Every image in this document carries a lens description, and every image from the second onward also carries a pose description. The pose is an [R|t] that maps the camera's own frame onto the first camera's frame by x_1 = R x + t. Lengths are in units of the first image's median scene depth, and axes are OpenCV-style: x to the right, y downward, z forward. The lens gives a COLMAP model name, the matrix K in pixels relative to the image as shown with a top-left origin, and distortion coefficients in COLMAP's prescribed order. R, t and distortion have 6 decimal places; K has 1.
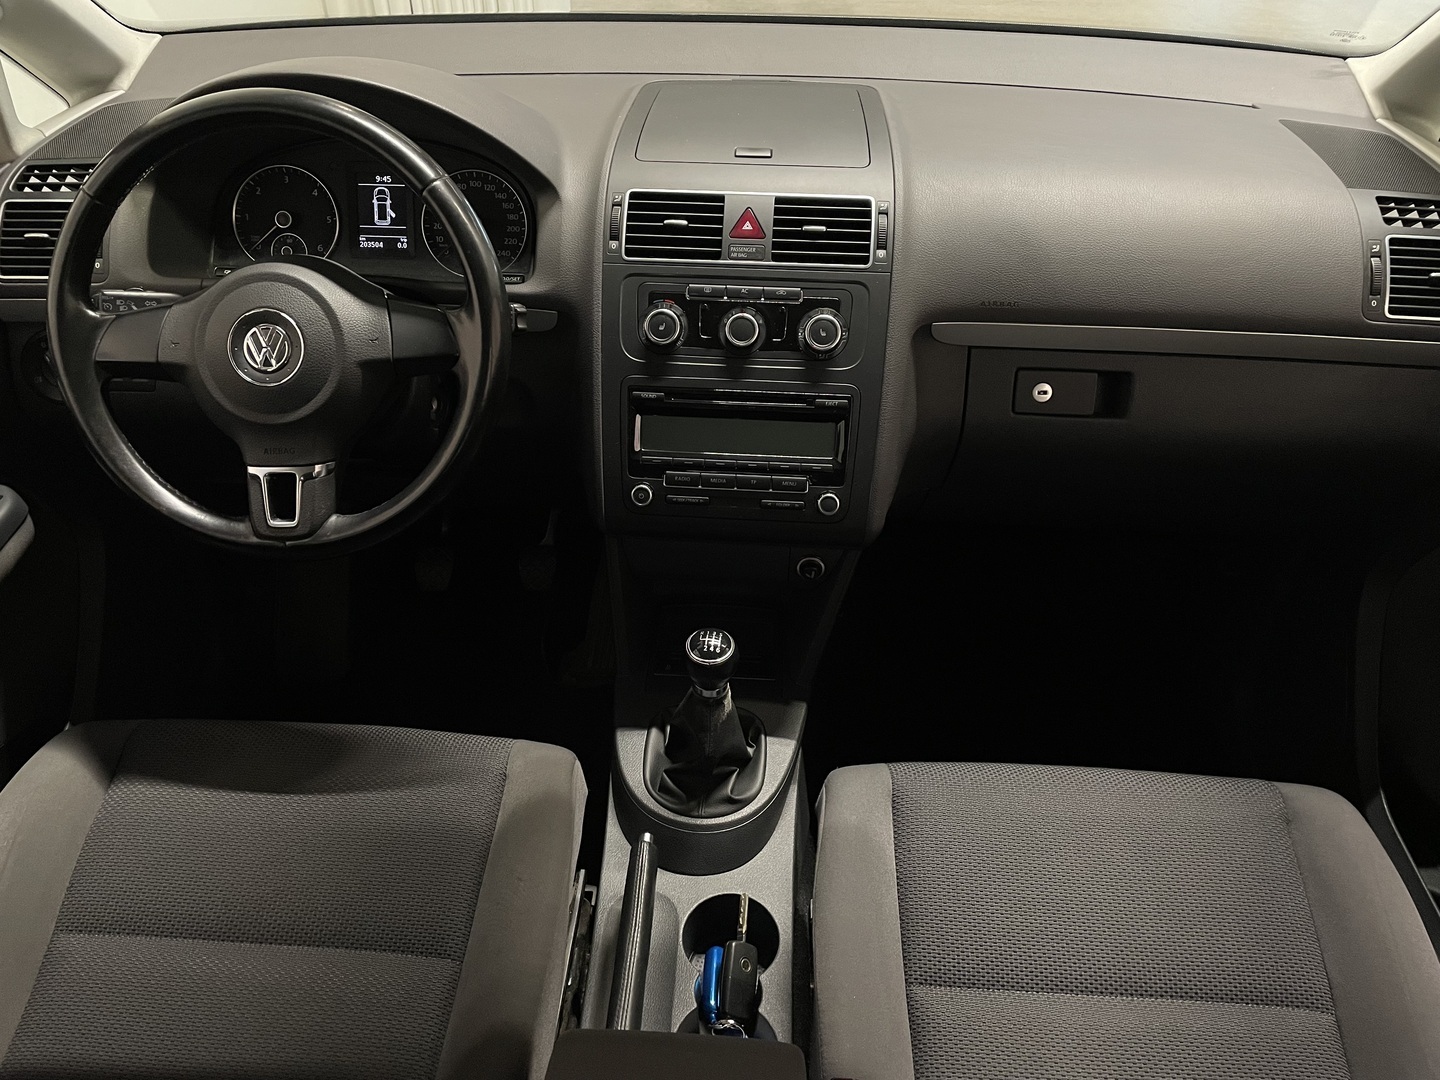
lens RADIAL K [[1107.8, 0, 714.0], [0, 1107.8, 554.1], [0, 0, 1]] dist [0.084975, -0.114472]
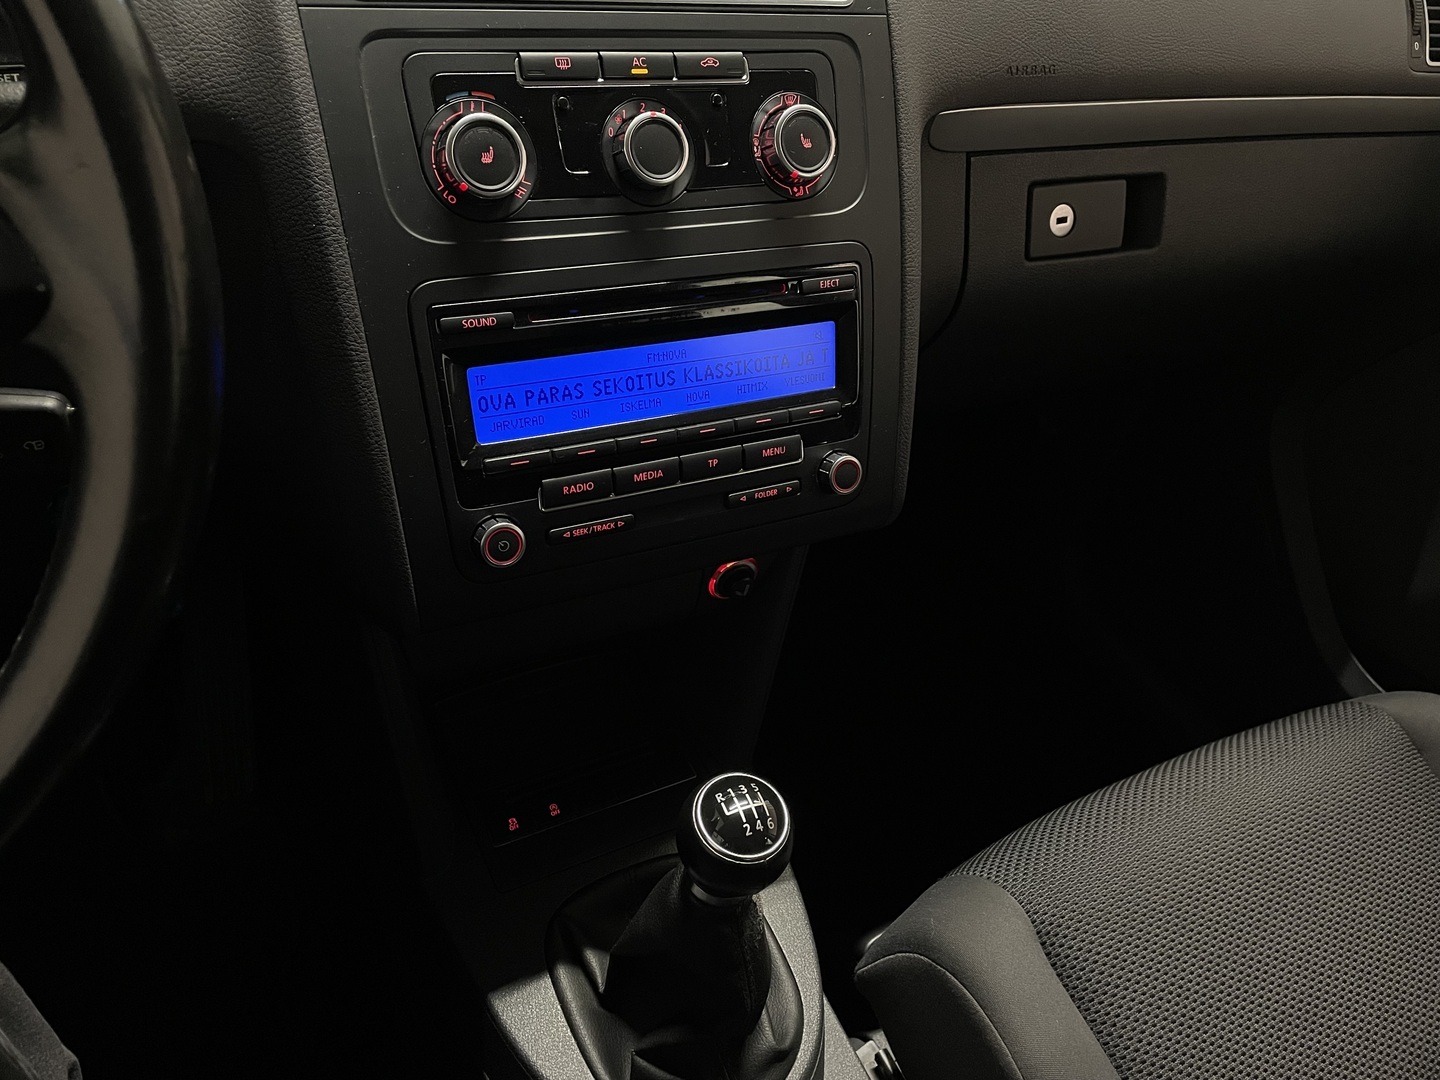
lens RADIAL K [[1107.8, 0, 738.7], [0, 1107.8, 527.0], [0, 0, 1]] dist [0.084975, -0.114472]
pose [[0.835038, -0.243964, 0.493146, -0.210290], [0.193956, 0.969304, 0.151100, -0.111834], [-0.514871, -0.030526, 0.856724, 0.572485]]
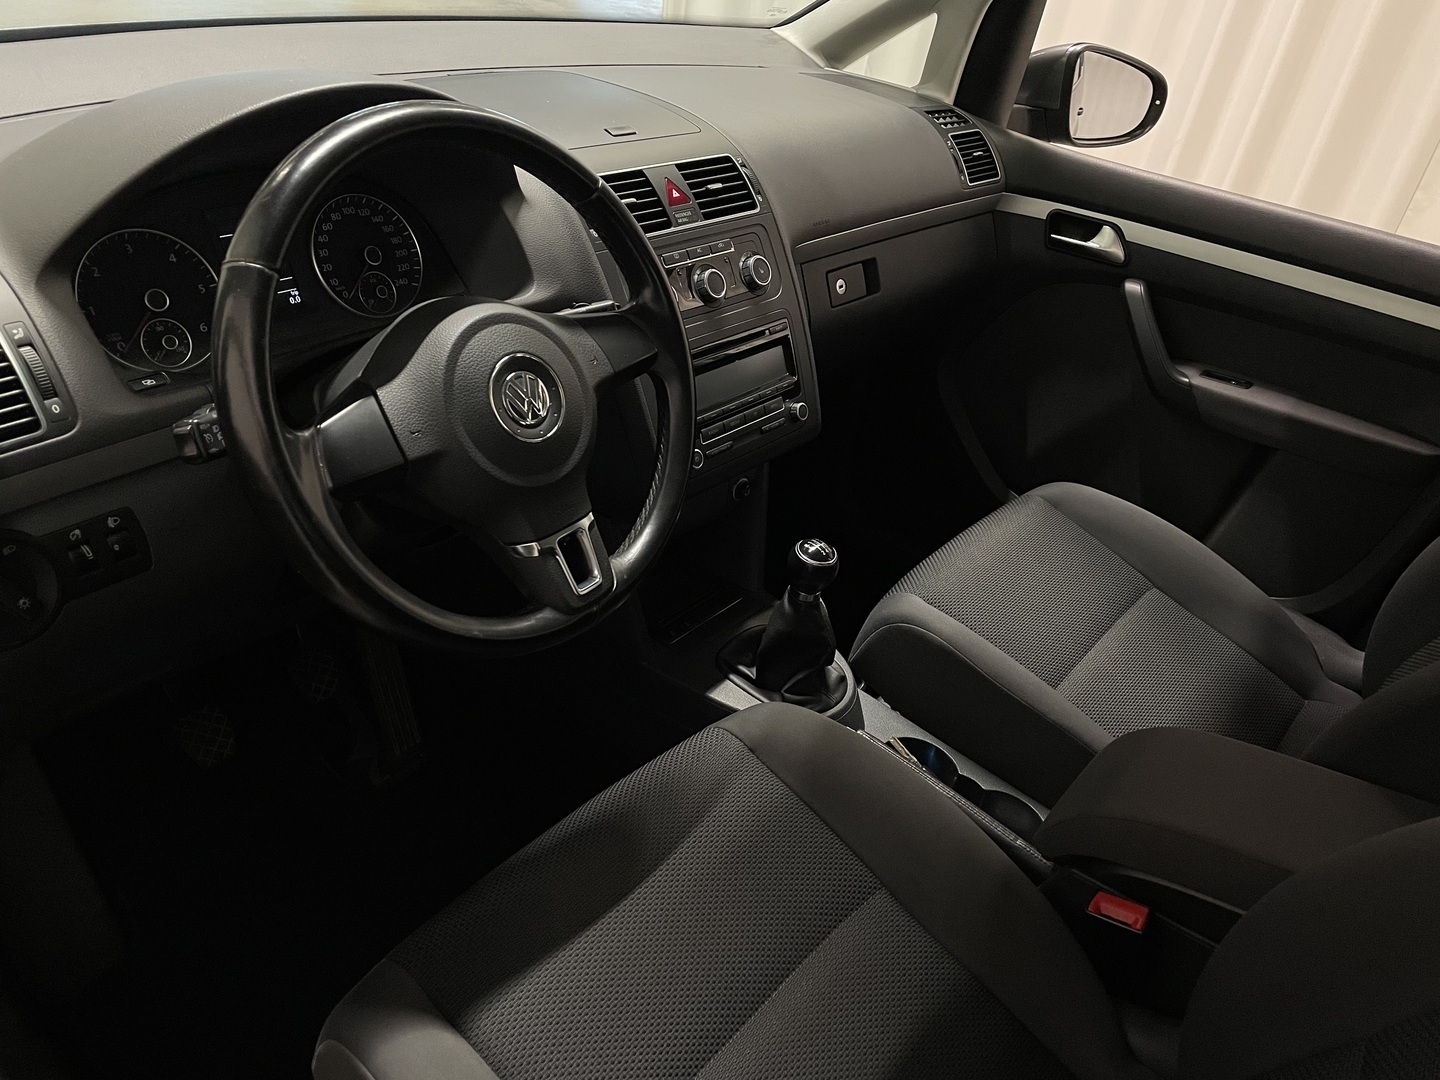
lens RADIAL K [[1107.8, 0, 745.6], [0, 1107.8, 528.1], [0, 0, 1]] dist [0.084975, -0.114472]
pose [[0.566323, -0.373543, 0.734672, -0.845828], [0.390820, 0.906516, 0.159652, -0.144555], [-0.725629, 0.196710, 0.659369, 0.294864]]
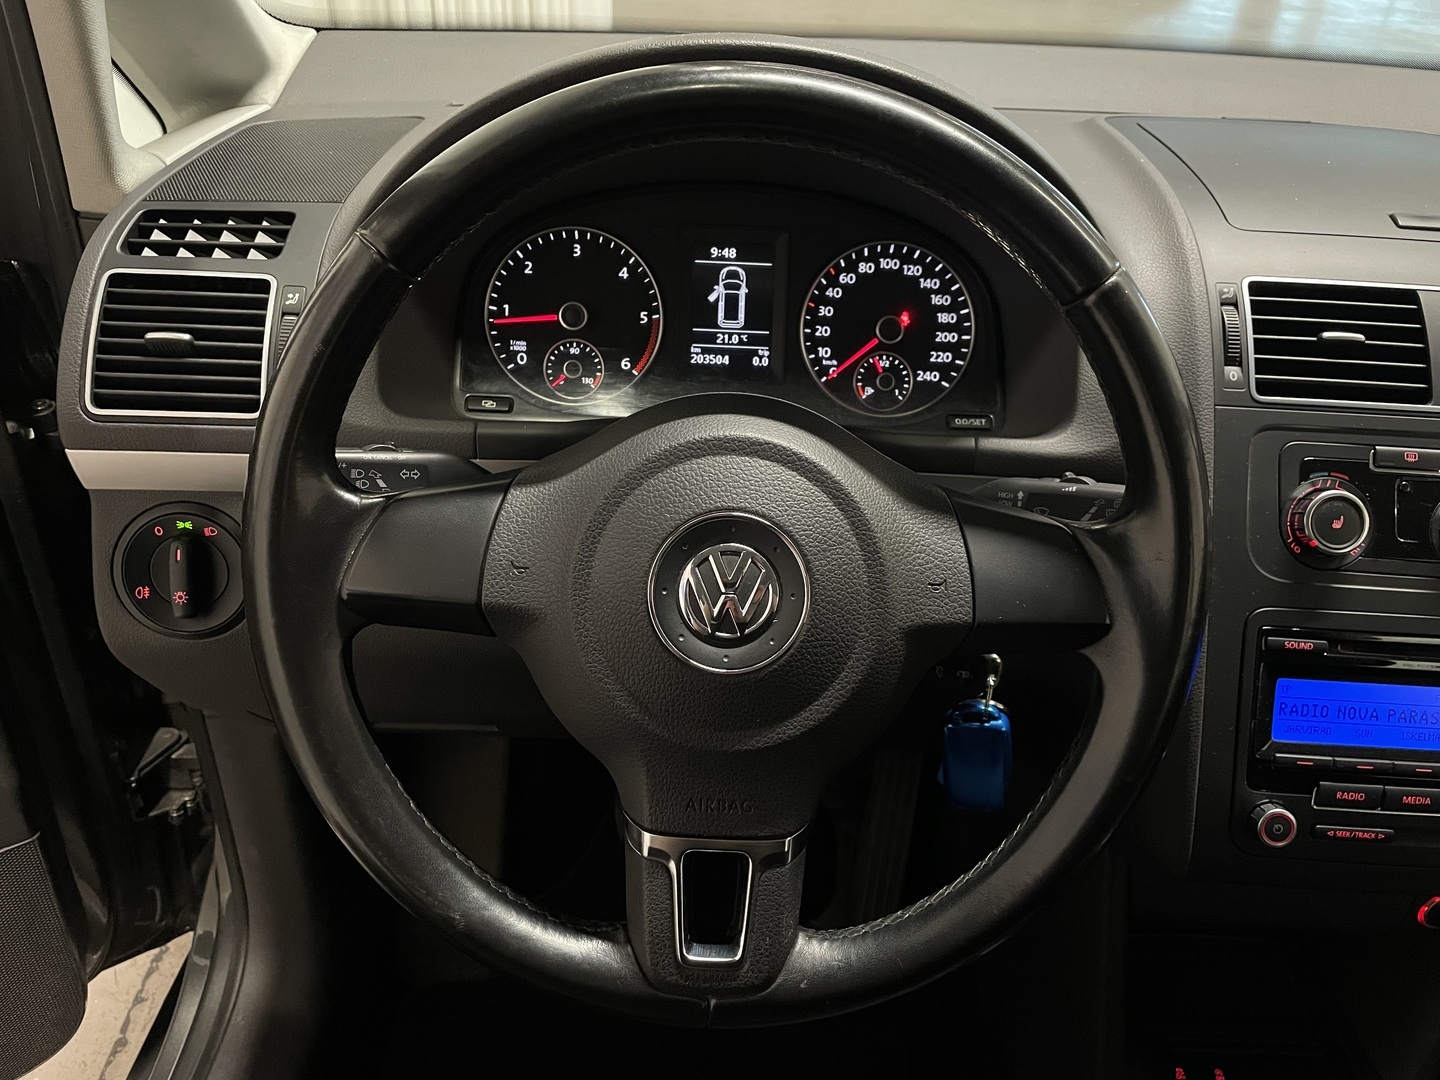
lens RADIAL K [[1107.8, 0, 722.1], [0, 1107.8, 526.6], [0, 0, 1]] dist [0.084975, -0.114472]
pose [[0.998496, 0.014493, 0.052875, -0.371048], [-0.009465, 0.995515, -0.094132, -0.146883], [-0.054002, 0.093490, 0.994155, 0.466712]]
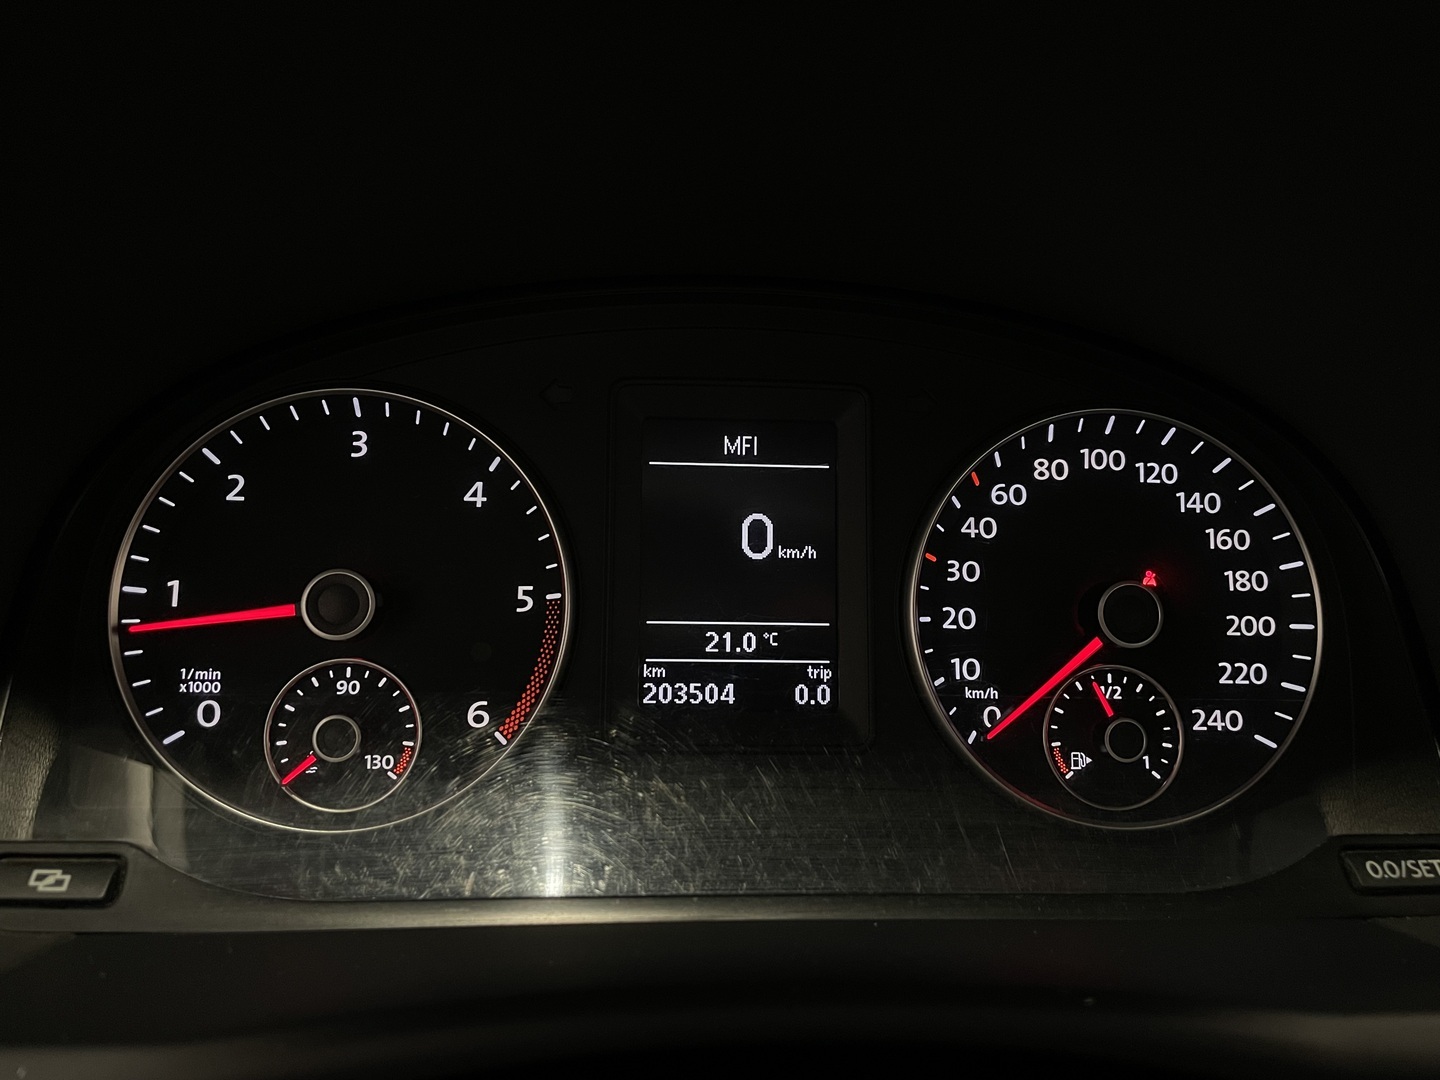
lens RADIAL K [[1107.8, 0, 732.3], [0, 1107.8, 519.5], [0, 0, 1]] dist [0.084975, -0.114472]
pose [[0.995565, -0.000061, 0.094077, -0.359592], [0.026382, 0.960055, -0.278563, -0.275723], [-0.090302, 0.279810, 0.955799, 0.850727]]
